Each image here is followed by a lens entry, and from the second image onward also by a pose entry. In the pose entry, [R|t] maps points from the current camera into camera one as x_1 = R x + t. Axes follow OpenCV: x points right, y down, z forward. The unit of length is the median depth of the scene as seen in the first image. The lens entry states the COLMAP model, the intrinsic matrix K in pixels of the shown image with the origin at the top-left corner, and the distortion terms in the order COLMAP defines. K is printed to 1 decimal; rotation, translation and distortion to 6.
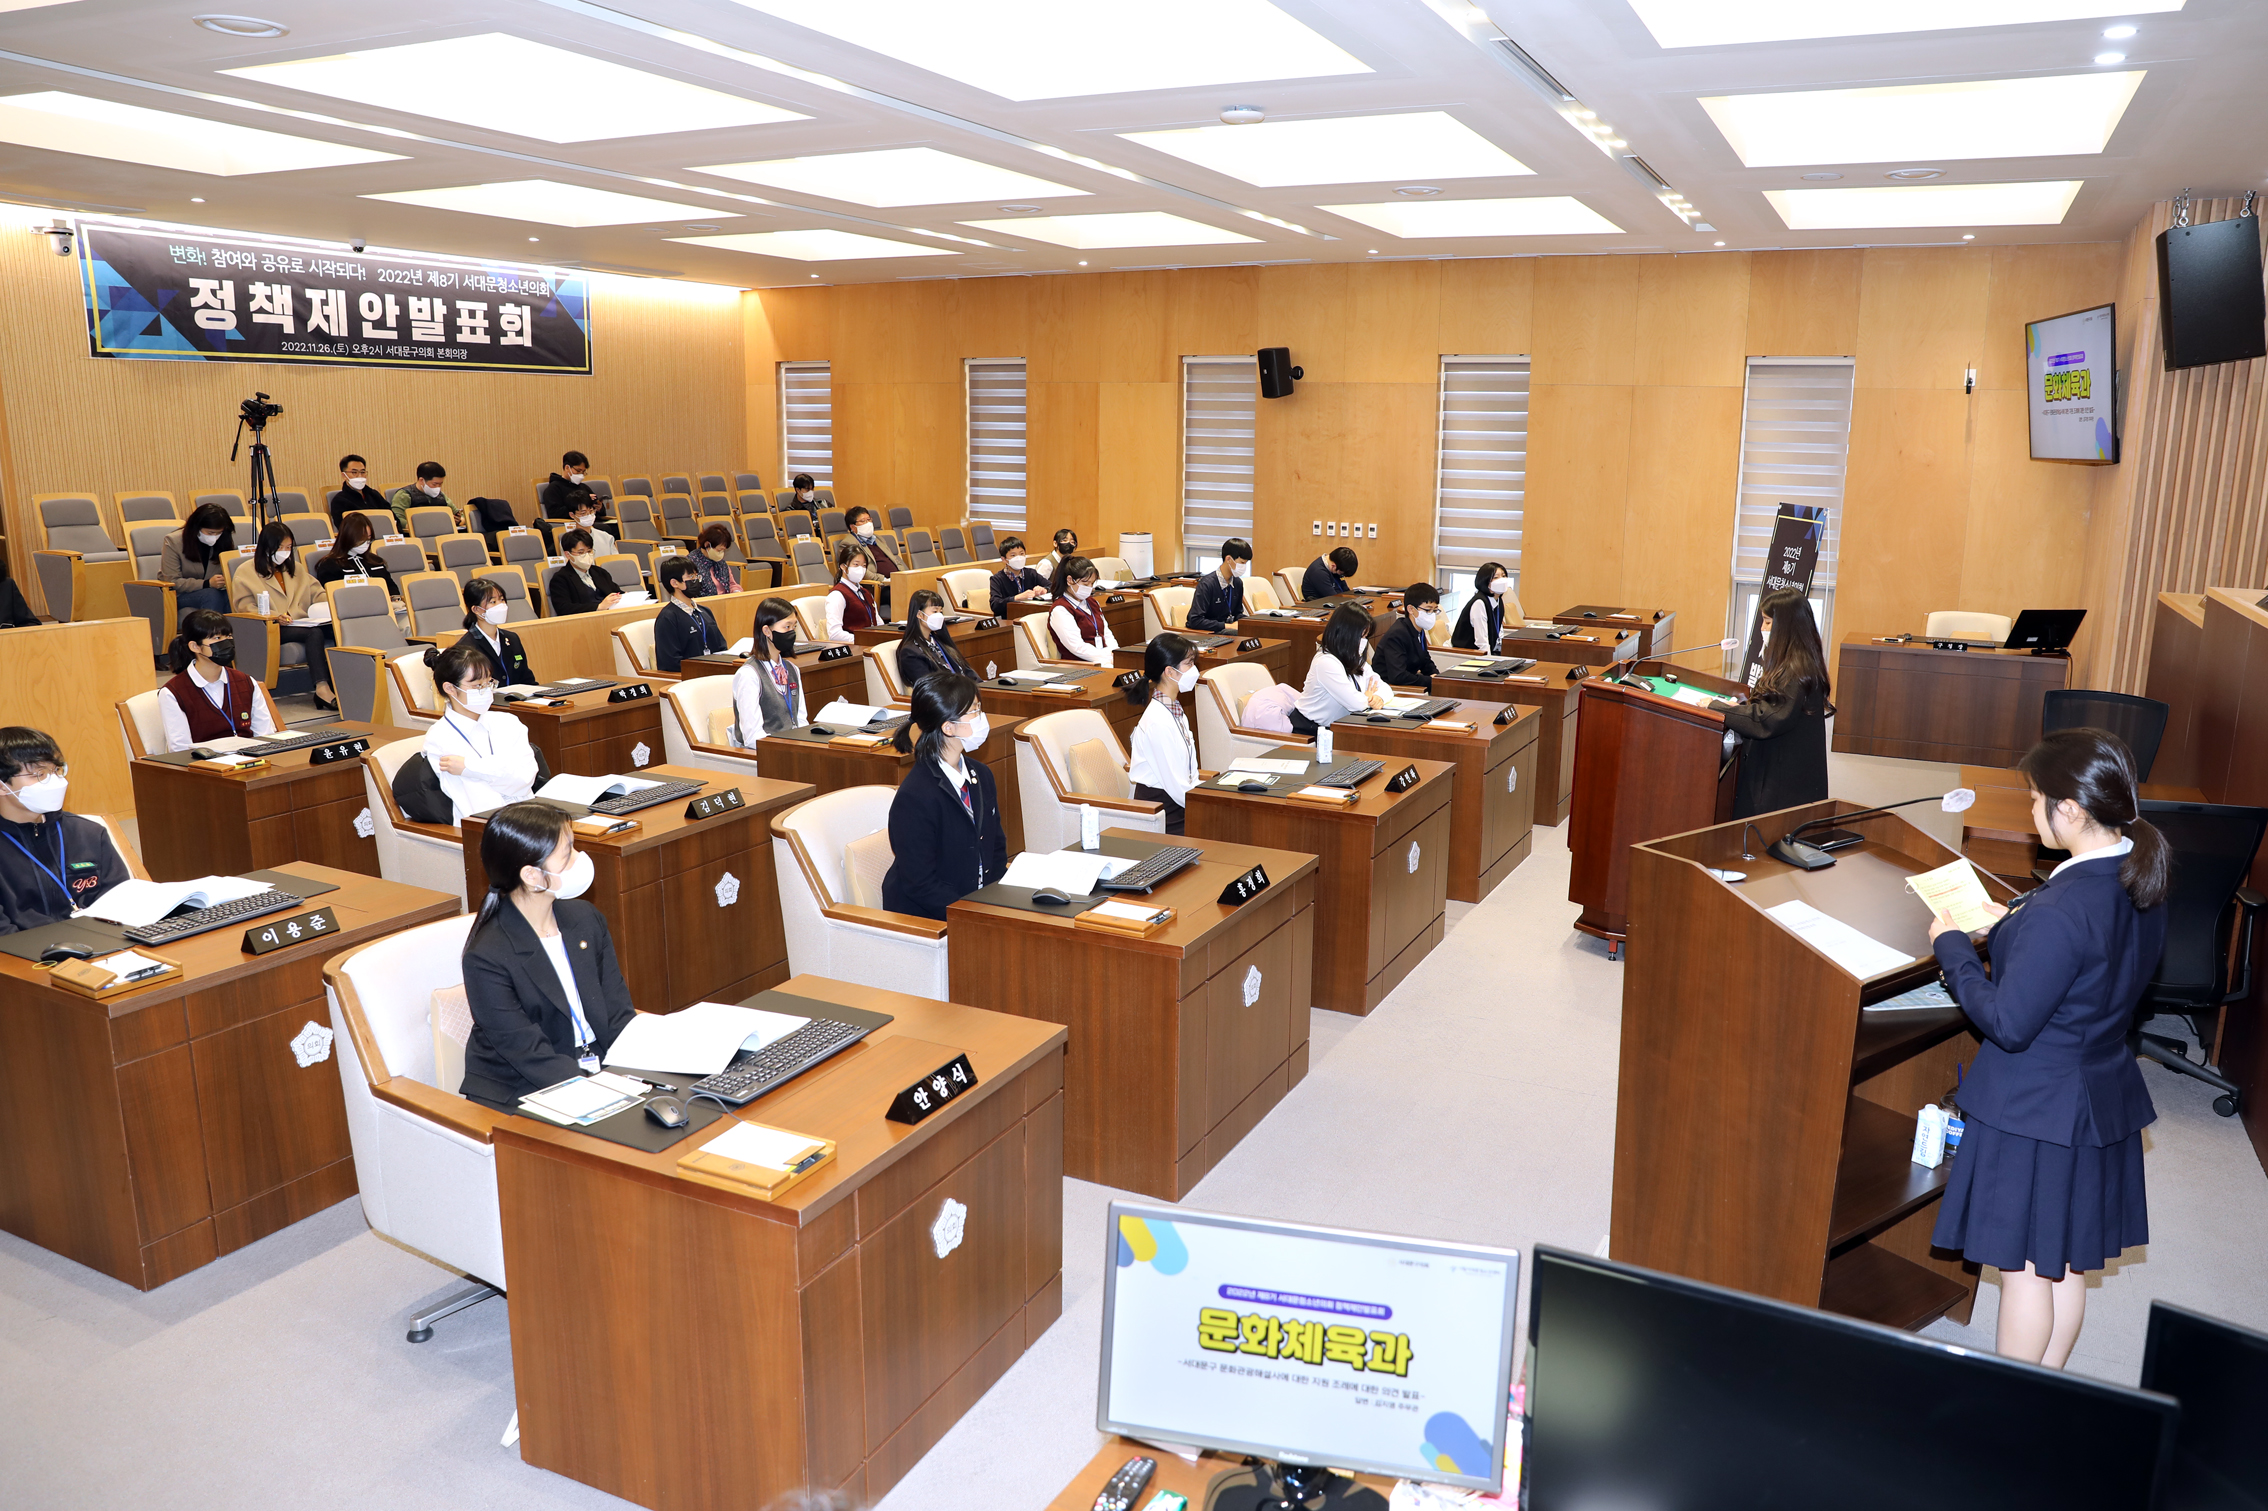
lens RADIAL K [[1589.7, 0, 1162.6], [0, 1589.7, 747.0], [0, 0, 1]] dist [-0.102664, 0.090993]
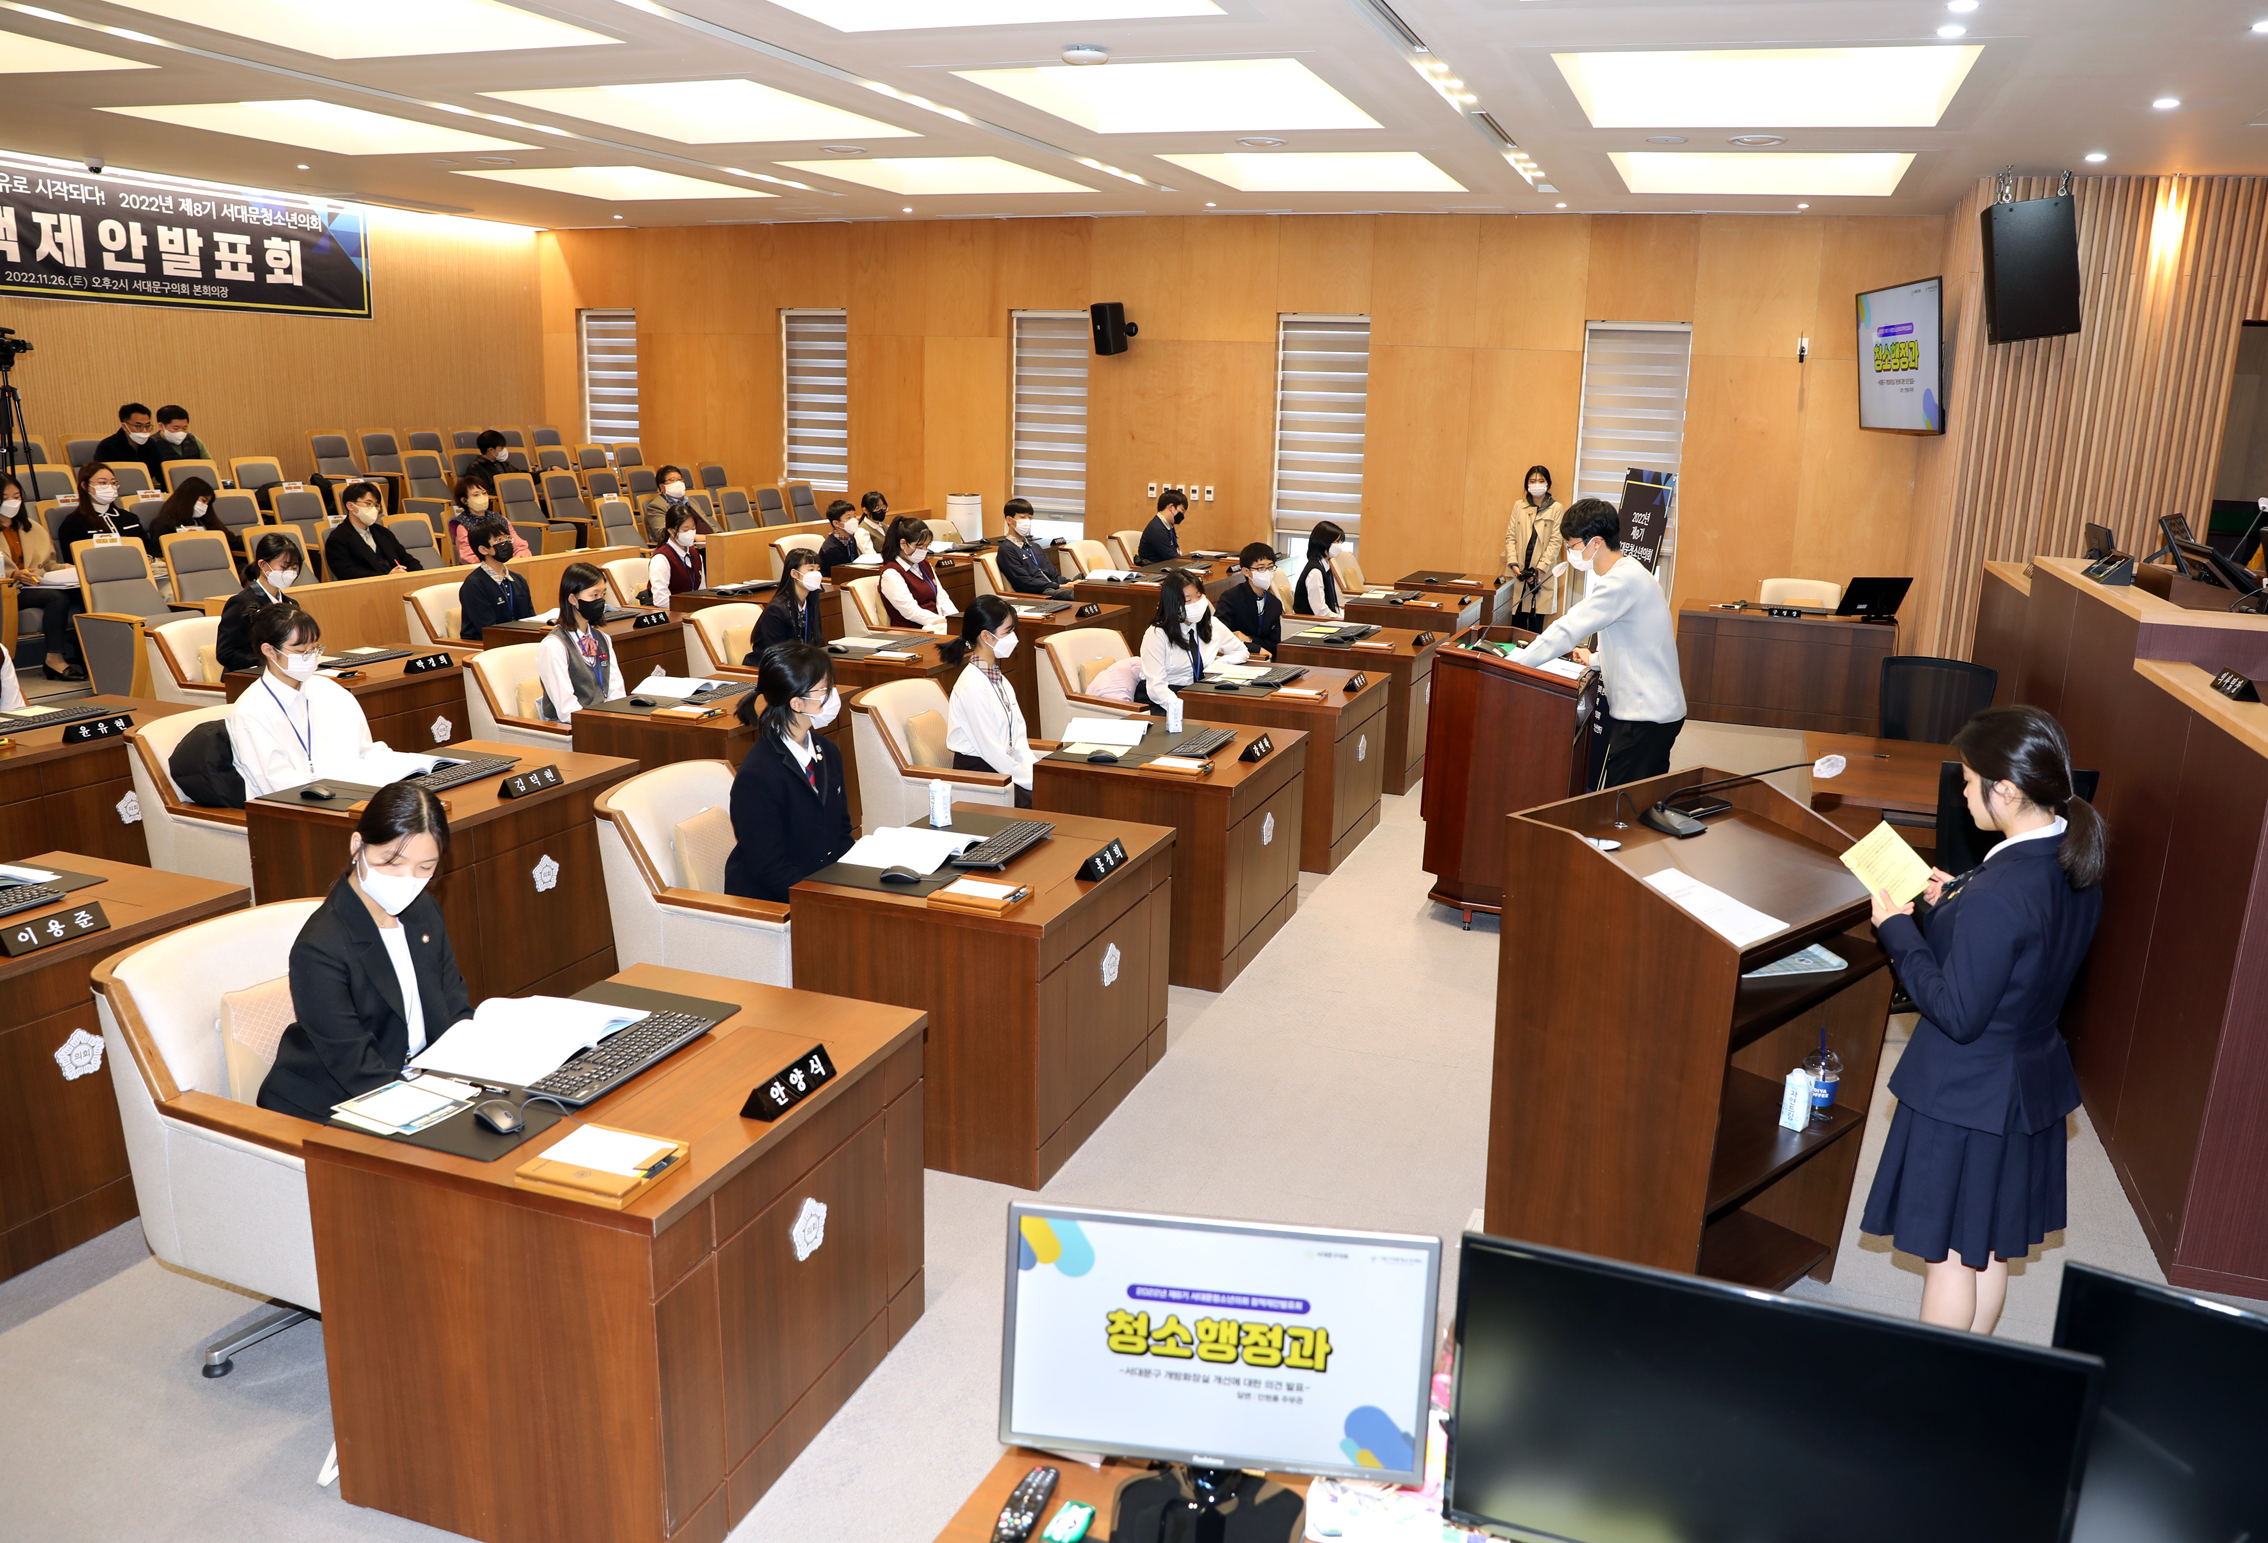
lens RADIAL K [[1629.6, 0, 1173.9], [0, 1629.6, 766.6], [0, 0, 1]] dist [-0.101615, 0.085892]
pose [[0.993210, -0.009624, 0.115936, -0.006918], [0.006026, 0.999491, 0.031342, -0.000143], [-0.116179, -0.030431, 0.992762, 0.005891]]
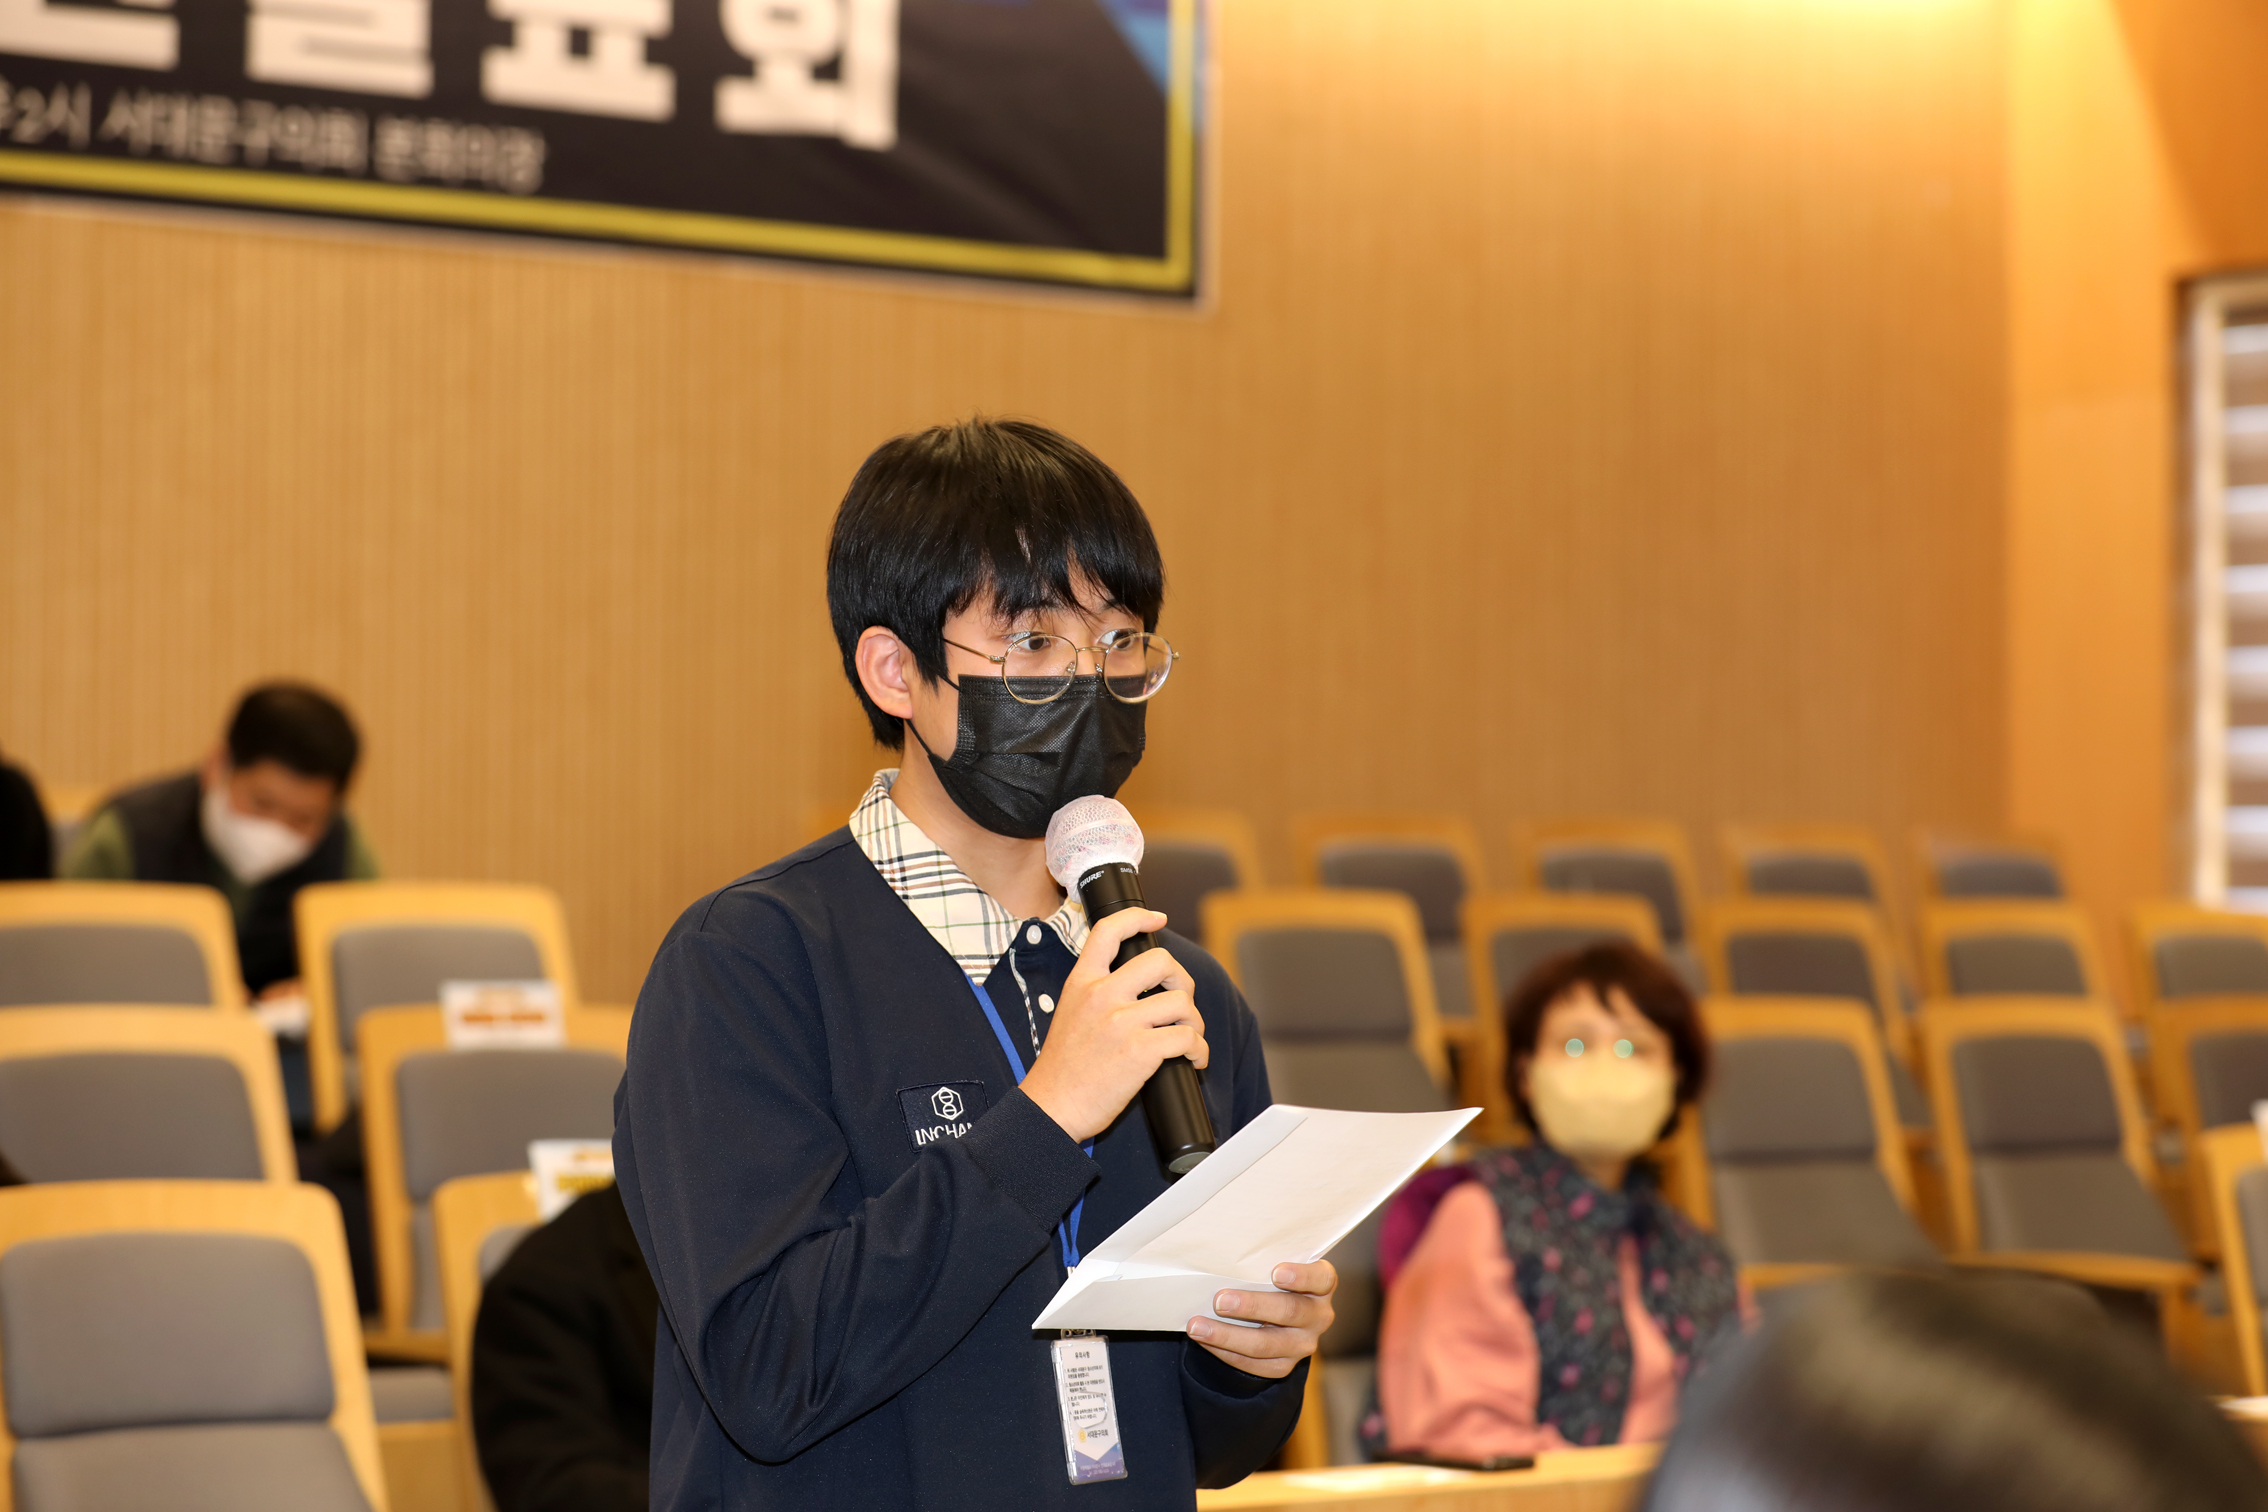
lens RADIAL K [[5909.5, 0, 1134.0], [0, 5909.5, 756.0], [0, 0, 1]] dist [0.000038, -1.339690]
pose [[0.915734, -0.018785, -0.401346, -0.100913], [-0.073900, 0.973990, -0.214200, -0.036031], [0.394931, 0.225810, 0.890527, 0.436764]]
